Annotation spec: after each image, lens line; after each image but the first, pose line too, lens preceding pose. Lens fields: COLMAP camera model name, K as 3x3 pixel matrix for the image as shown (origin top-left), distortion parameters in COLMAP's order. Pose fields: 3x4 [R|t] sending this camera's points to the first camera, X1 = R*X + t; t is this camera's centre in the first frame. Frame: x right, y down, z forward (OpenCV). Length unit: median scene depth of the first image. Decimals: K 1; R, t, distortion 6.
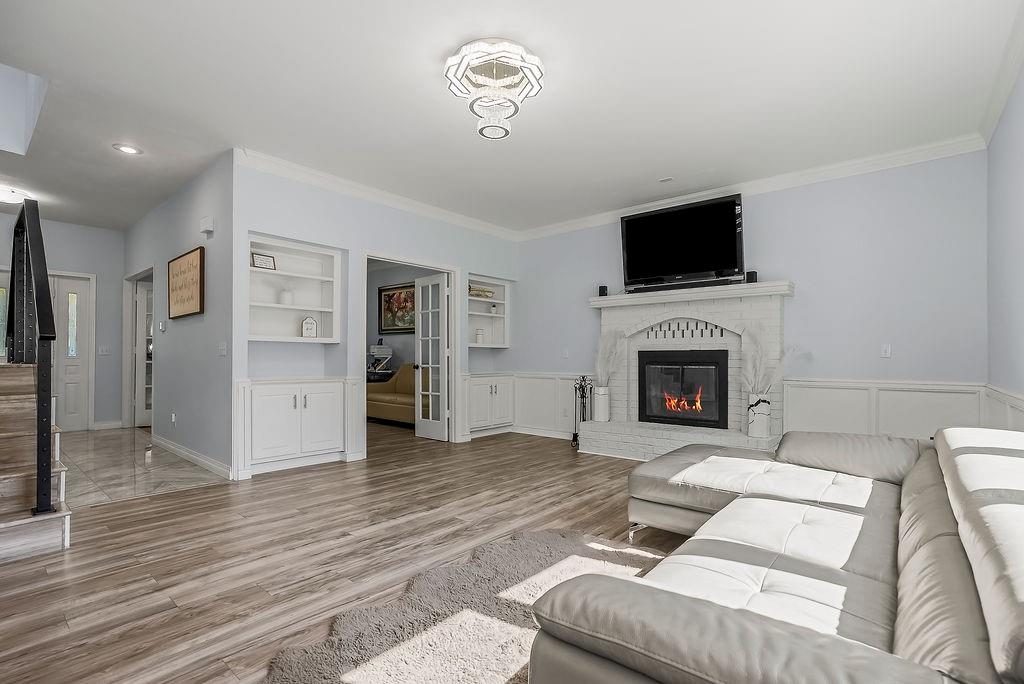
lens RADIAL K [[475.2, 0, 522.1], [0, 475.2, 357.6], [0, 0, 1]] dist [-0.033727, 0.013275]
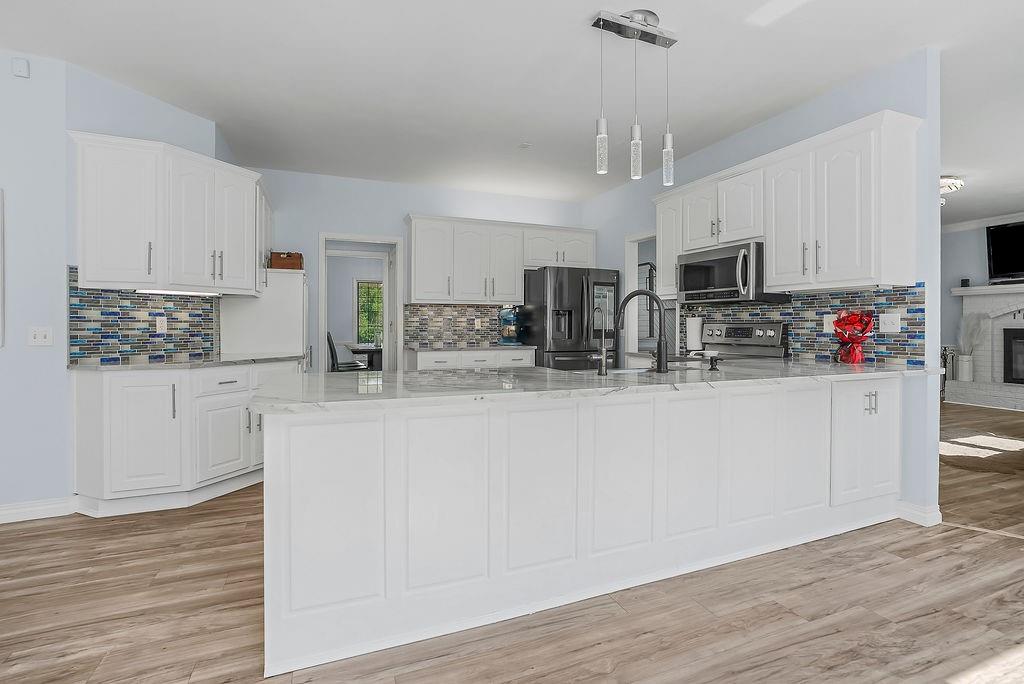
lens RADIAL K [[475.2, 0, 502.8], [0, 475.2, 327.9], [0, 0, 1]] dist [-0.033727, 0.013275]
pose [[0.879582, 0.002551, -0.475740, -0.421974], [-0.002198, 0.999997, 0.001299, -0.016988], [0.475741, -0.000097, 0.879585, -0.918582]]
